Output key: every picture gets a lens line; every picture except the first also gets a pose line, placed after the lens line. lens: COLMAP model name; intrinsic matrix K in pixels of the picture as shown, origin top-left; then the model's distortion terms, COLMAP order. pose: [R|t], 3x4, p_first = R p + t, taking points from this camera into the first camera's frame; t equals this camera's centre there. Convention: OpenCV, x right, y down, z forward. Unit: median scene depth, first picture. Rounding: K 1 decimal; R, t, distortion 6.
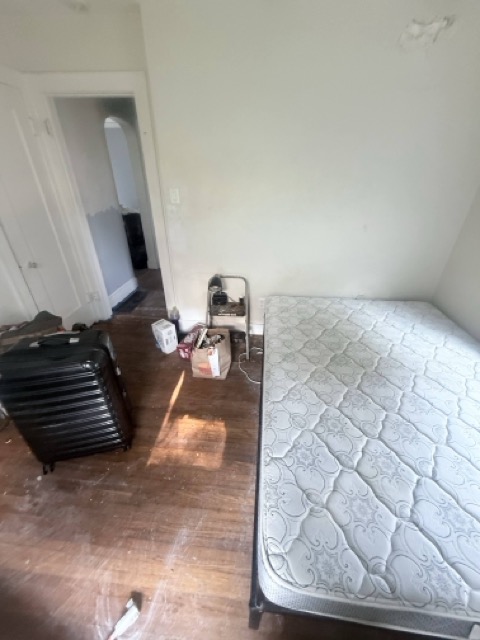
lens RADIAL K [[255.2, 0, 239.6], [0, 255.2, 318.1], [0, 0, 1]] dist [-0.000114, 0.000525]
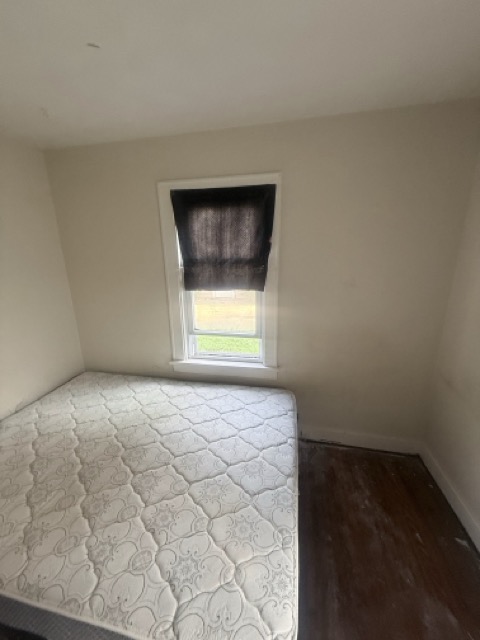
lens RADIAL K [[254.8, 0, 239.1], [0, 254.8, 317.9], [0, 0, 1]] dist [-0.000344, 0.000541]
pose [[0.116055, -0.264270, 0.957441, -0.239891], [0.510215, 0.842914, 0.170813, -0.175821], [-0.852181, 0.468676, 0.232659, 0.169923]]
